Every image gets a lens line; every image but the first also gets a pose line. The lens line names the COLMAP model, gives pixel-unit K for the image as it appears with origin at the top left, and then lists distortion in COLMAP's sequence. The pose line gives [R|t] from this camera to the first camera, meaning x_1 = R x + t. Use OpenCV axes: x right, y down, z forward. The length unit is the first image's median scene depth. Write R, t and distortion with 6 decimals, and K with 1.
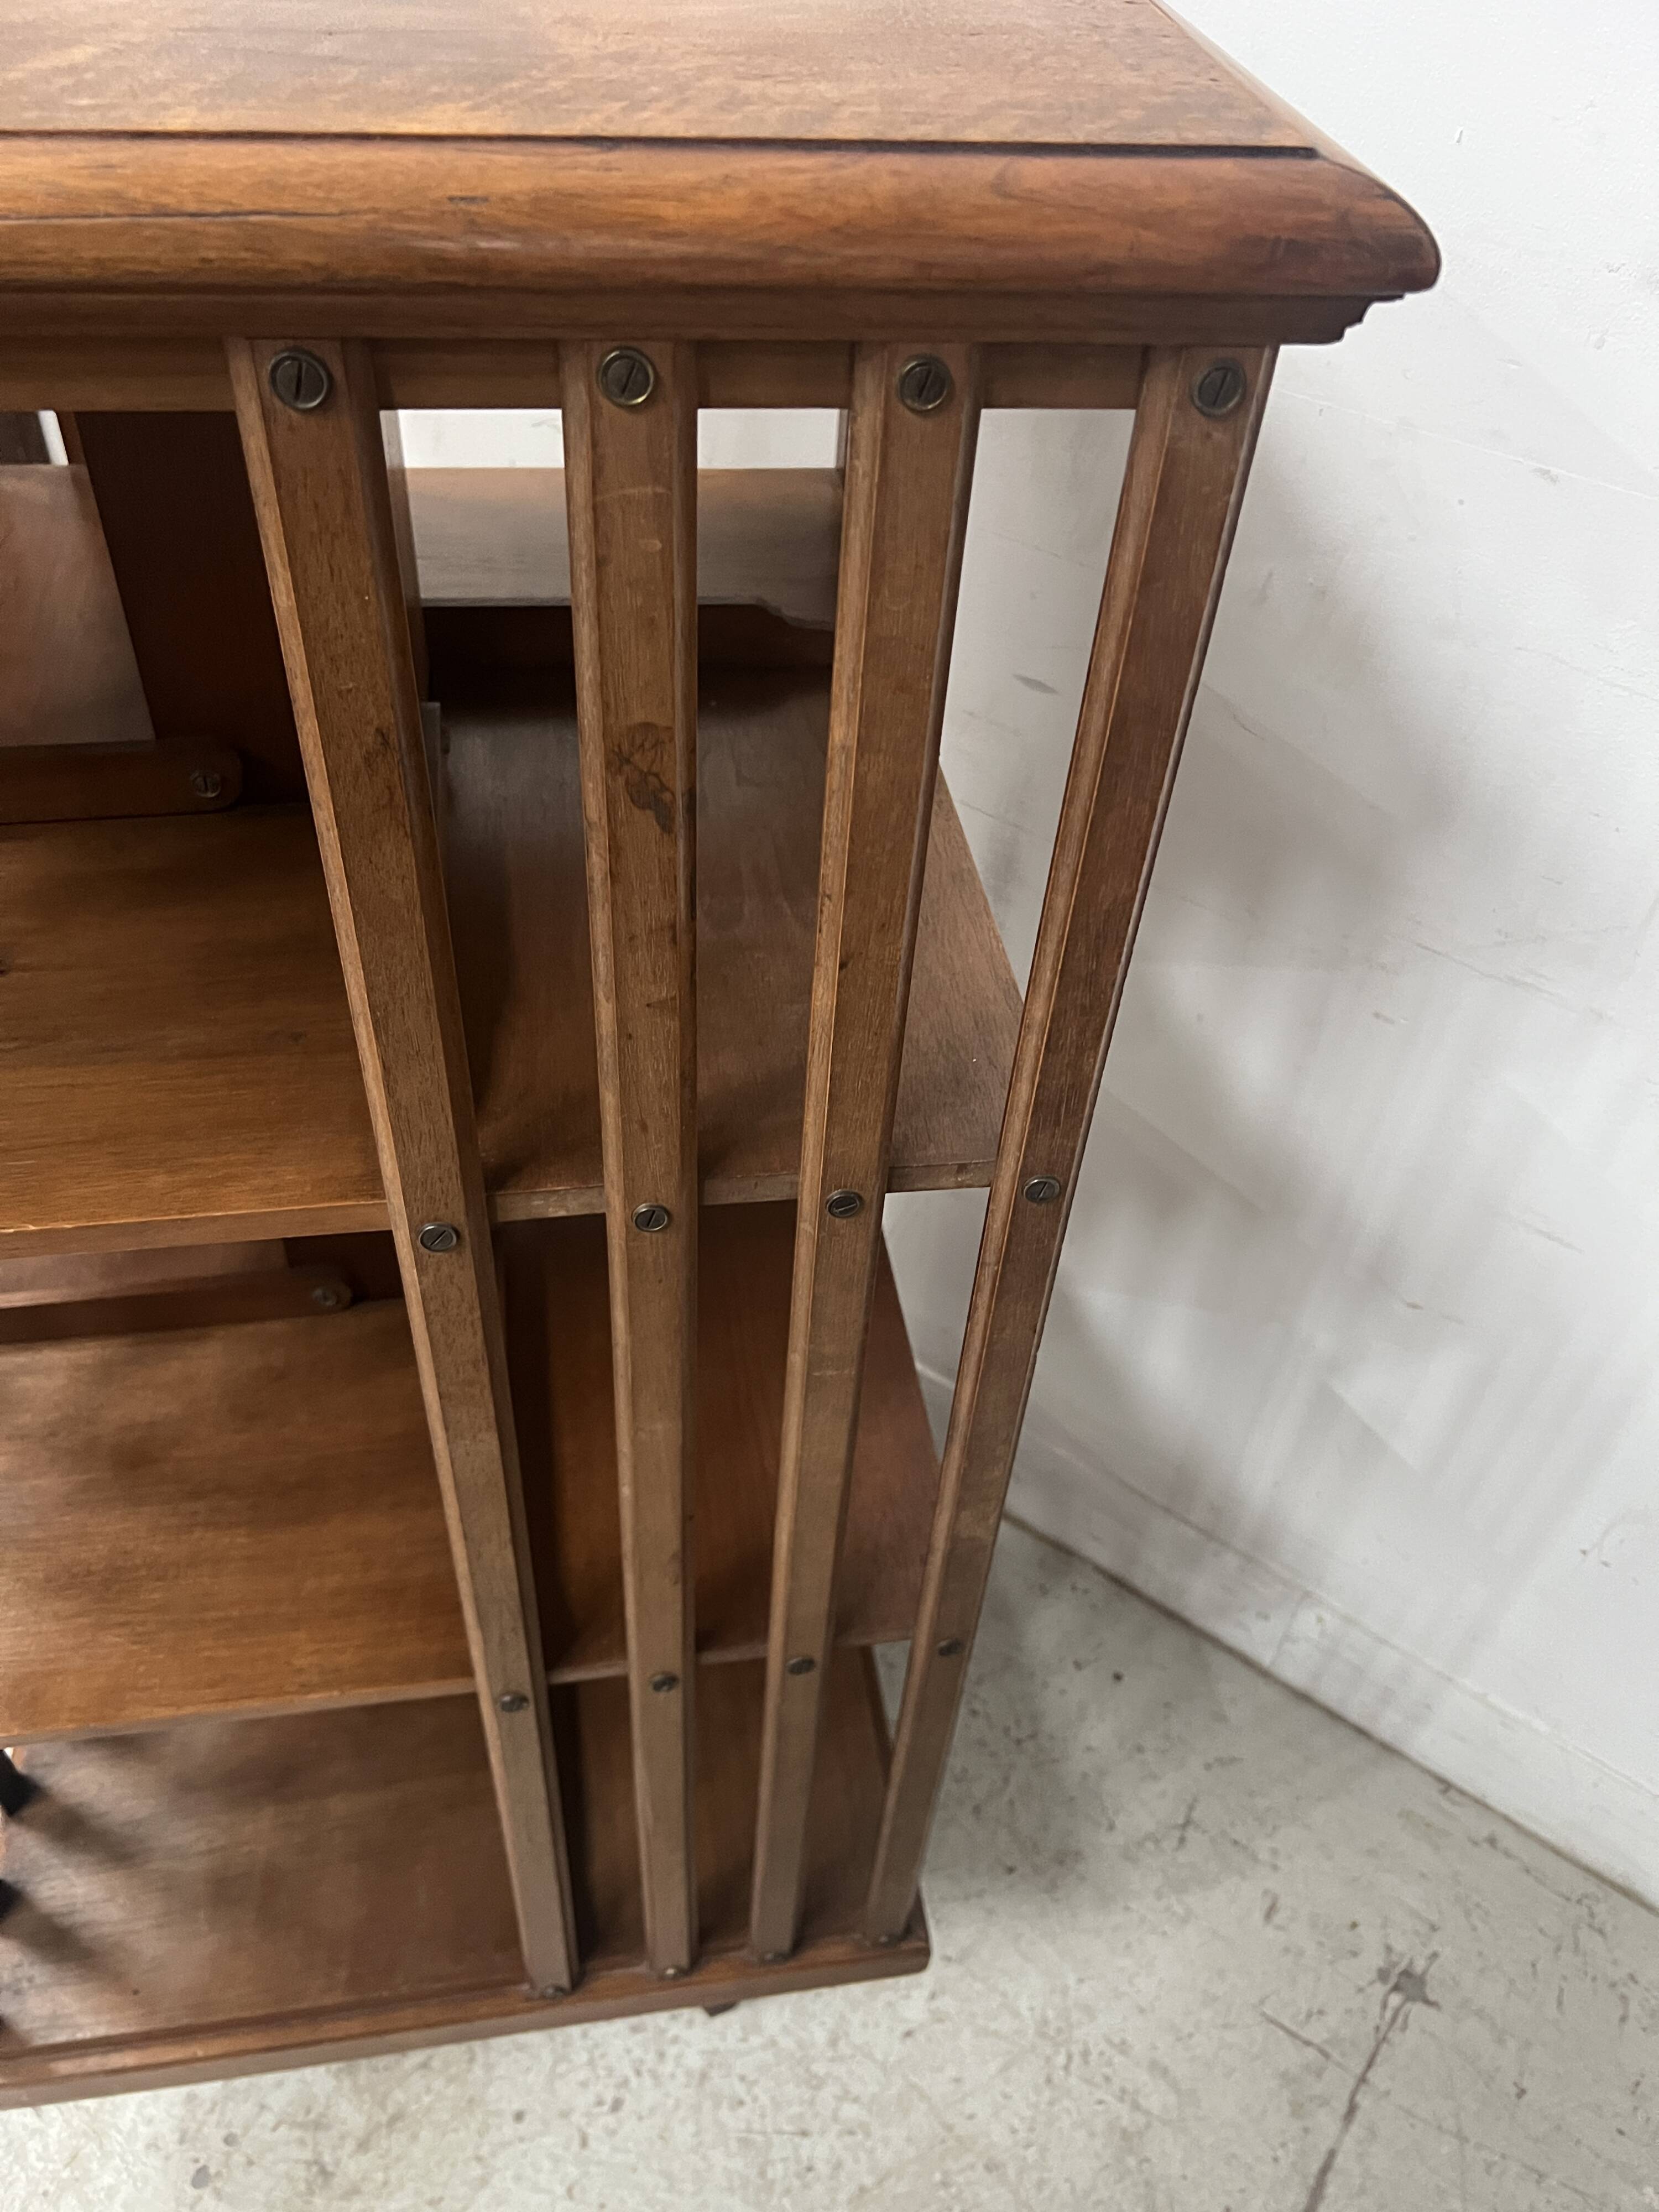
lens RADIAL K [[1662.0, 0, 829.7], [0, 1662.0, 1092.8], [0, 0, 1]] dist [0.051963, -0.065143]
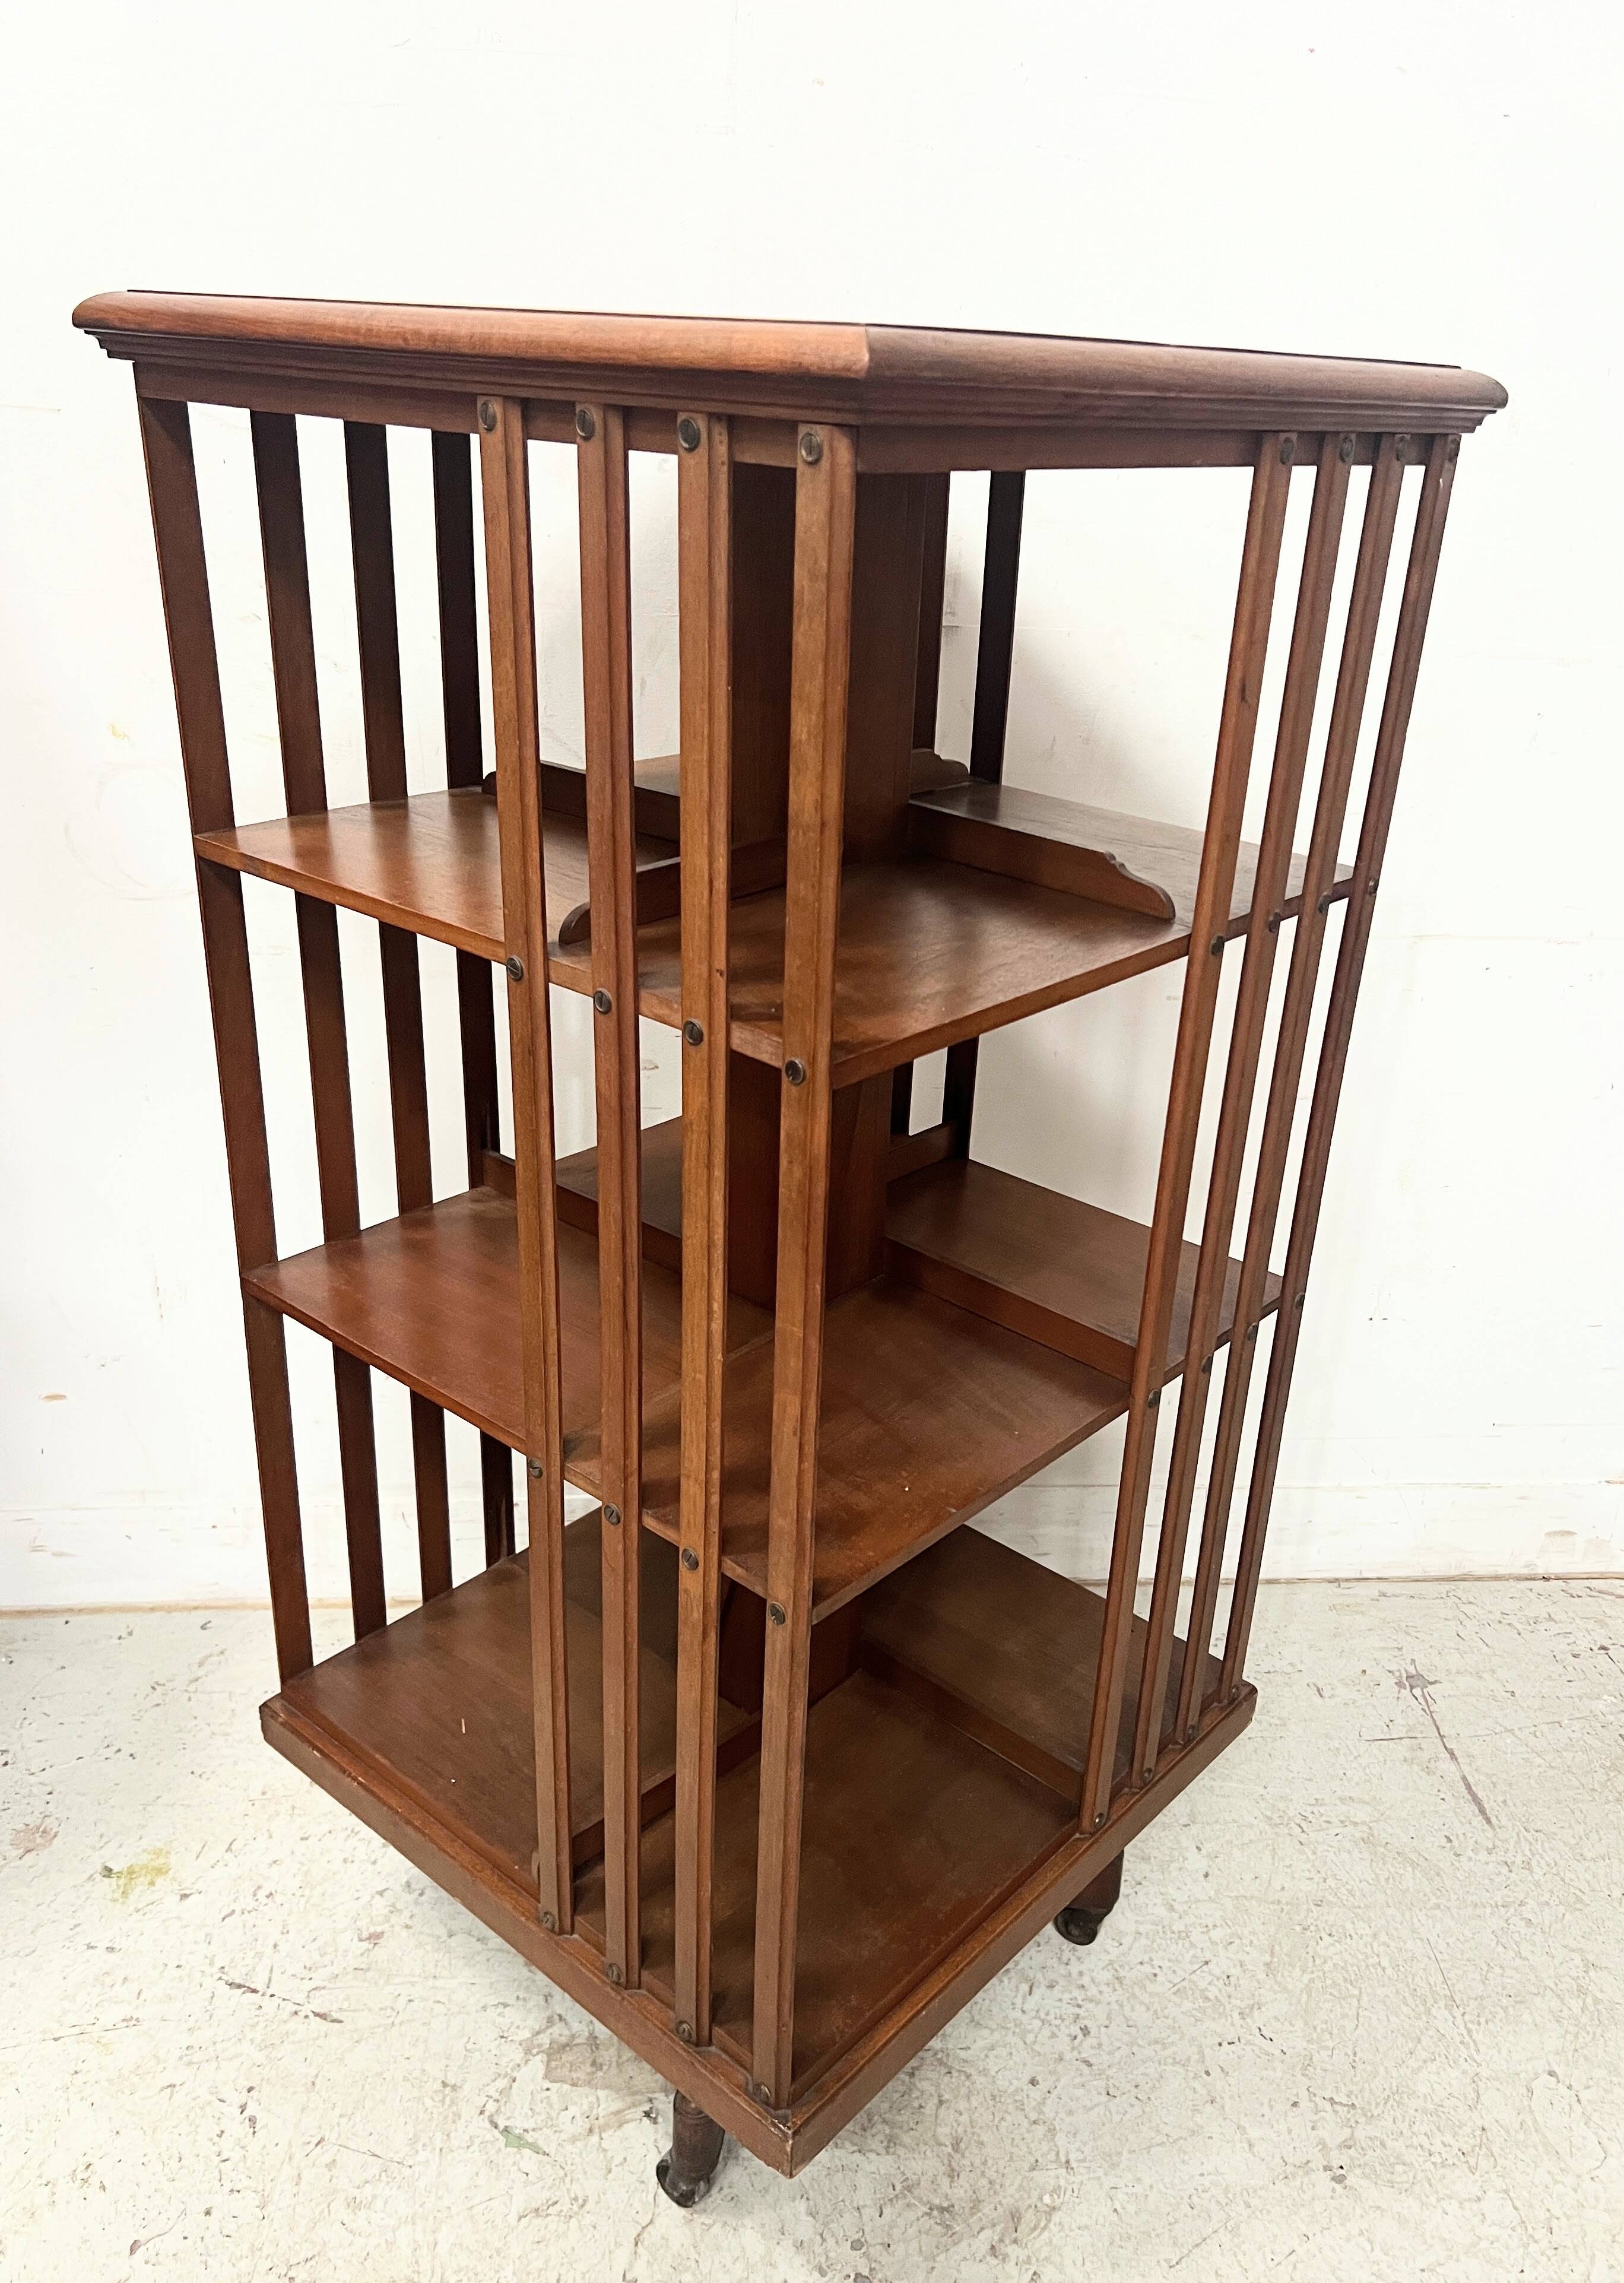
lens RADIAL K [[1811.9, 0, 866.2], [0, 1811.9, 1181.8], [0, 0, 1]] dist [0.016209, -0.013123]
pose [[0.769195, -0.289920, 0.569461, -0.787861], [0.443864, 0.883493, -0.149748, 0.203917], [-0.459699, 0.367949, 0.808264, -0.163341]]
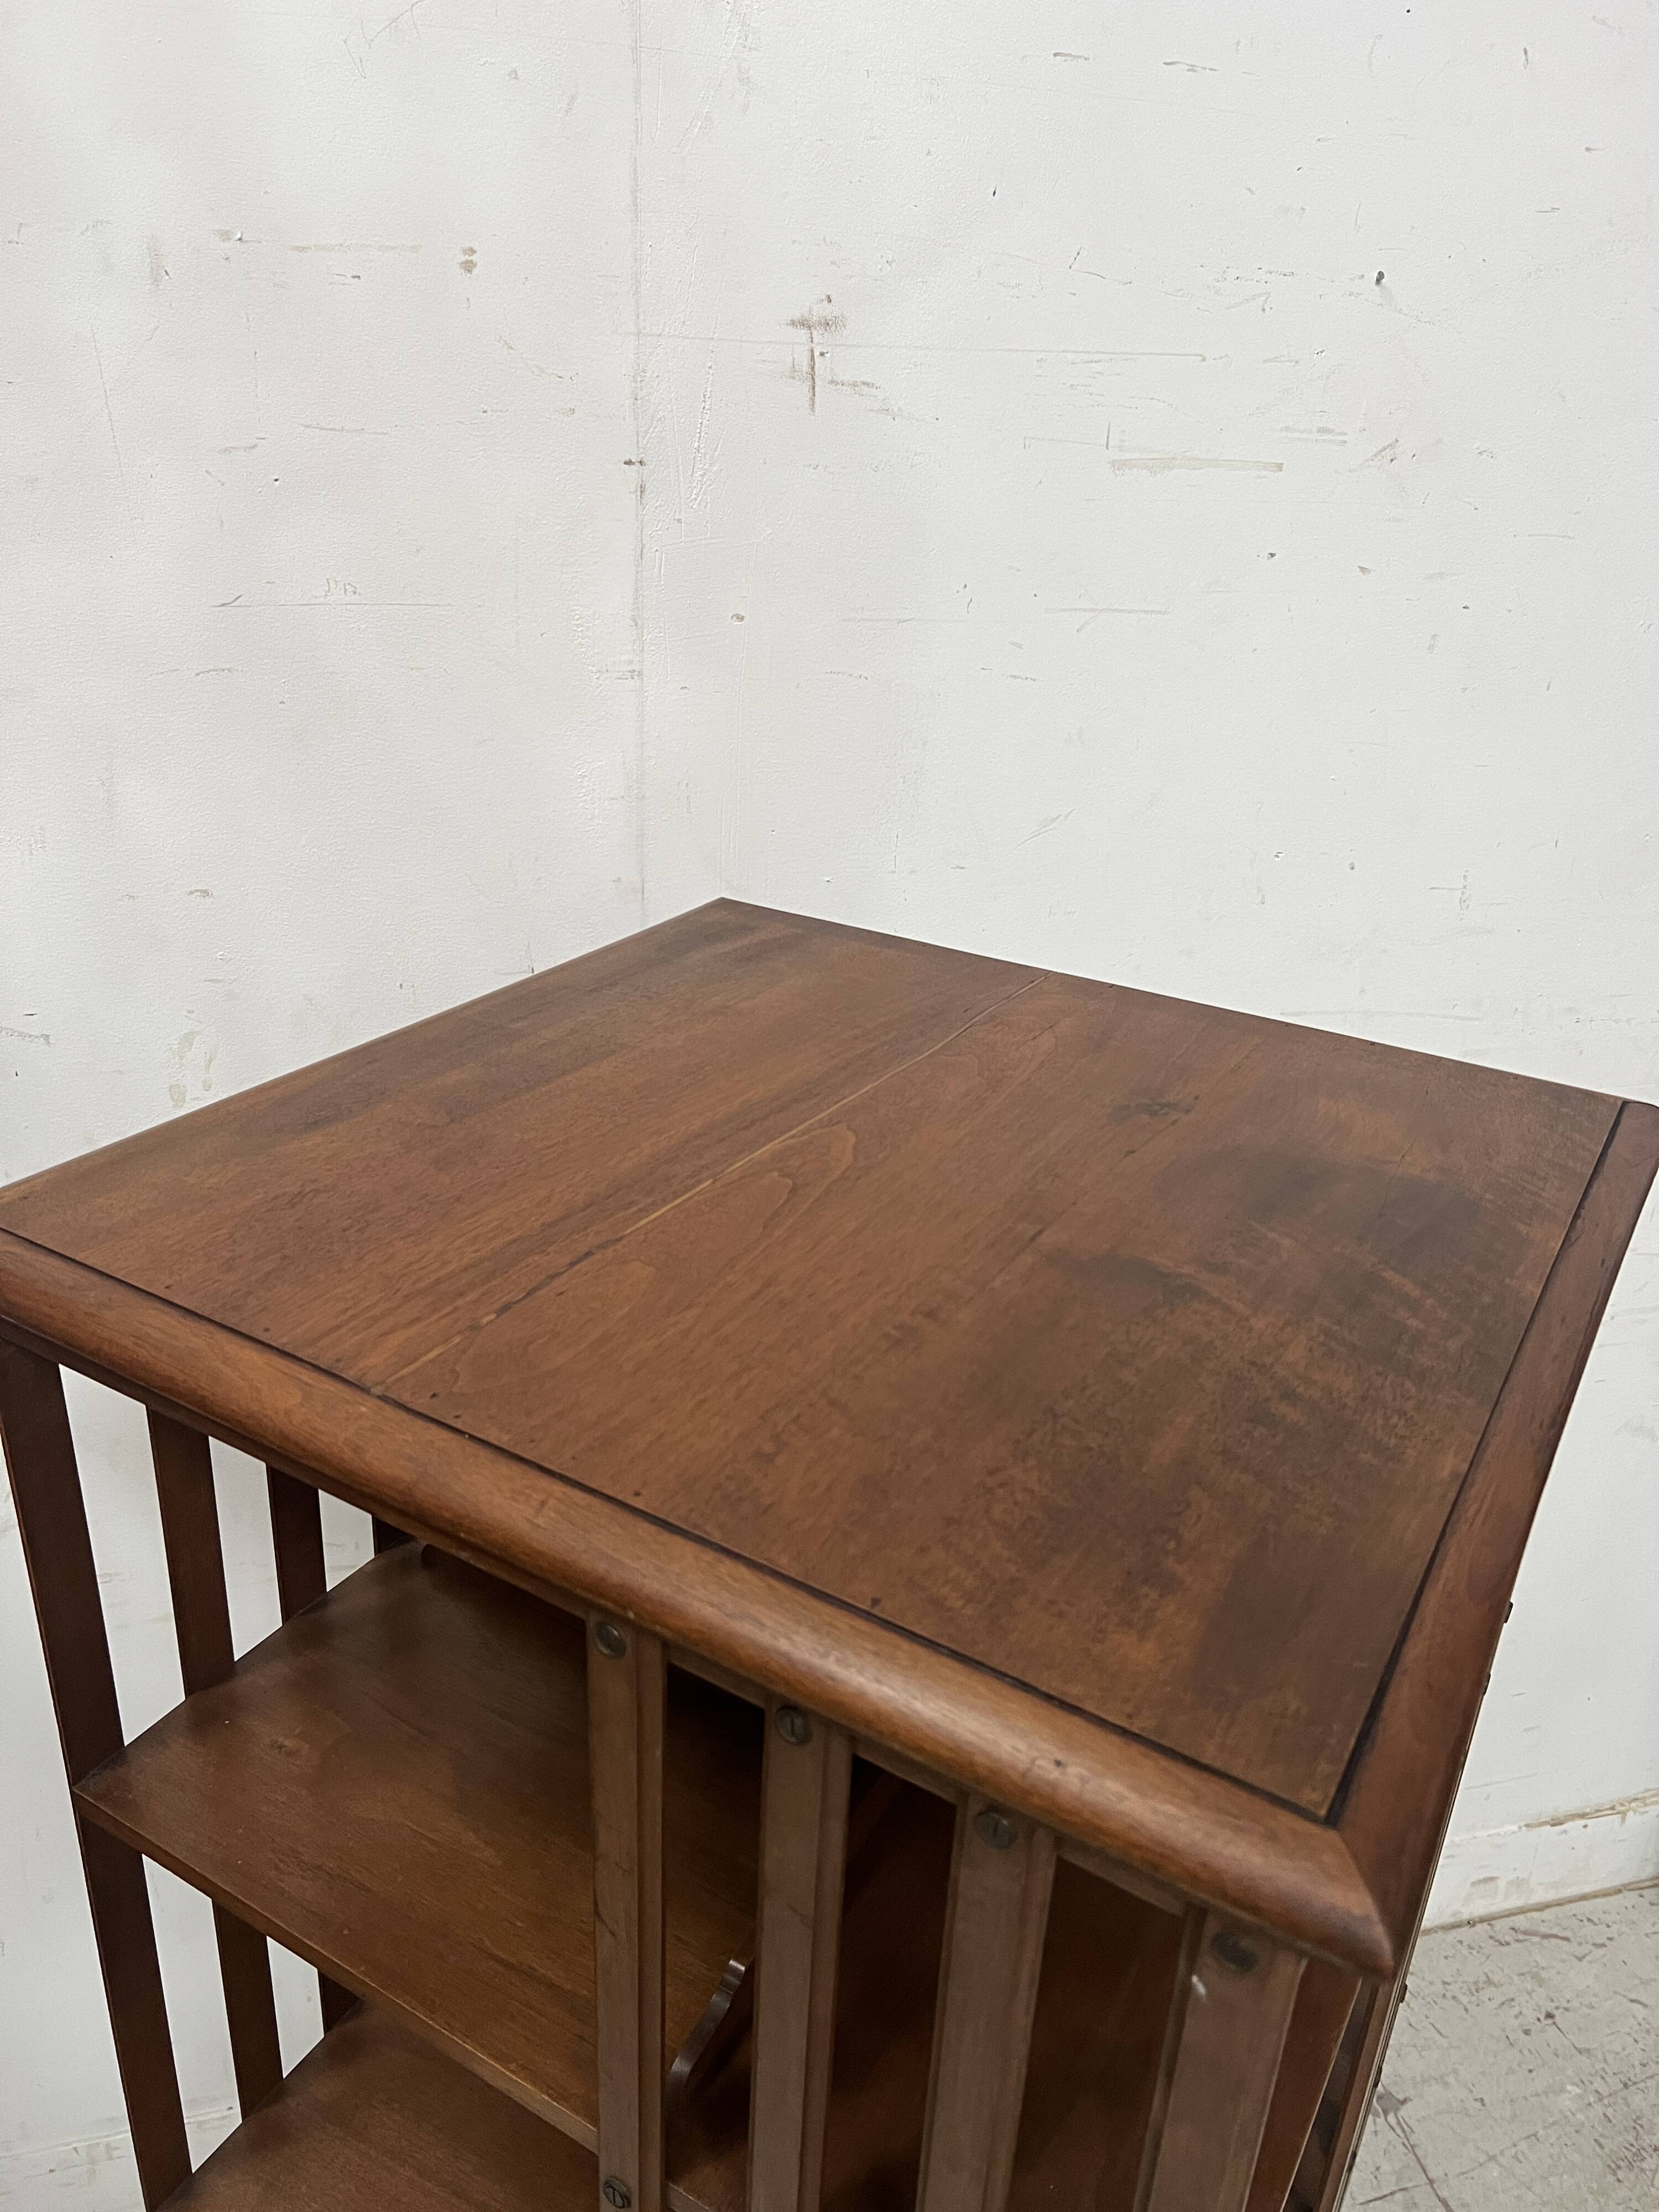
lens RADIAL K [[1662.0, 0, 806.1], [0, 1662.0, 1105.4], [0, 0, 1]] dist [0.051963, -0.065143]
pose [[0.640722, -0.343816, 0.686488, -0.629813], [0.530489, 0.844619, -0.072109, -0.302163], [-0.555028, 0.410376, 0.723557, -0.030545]]
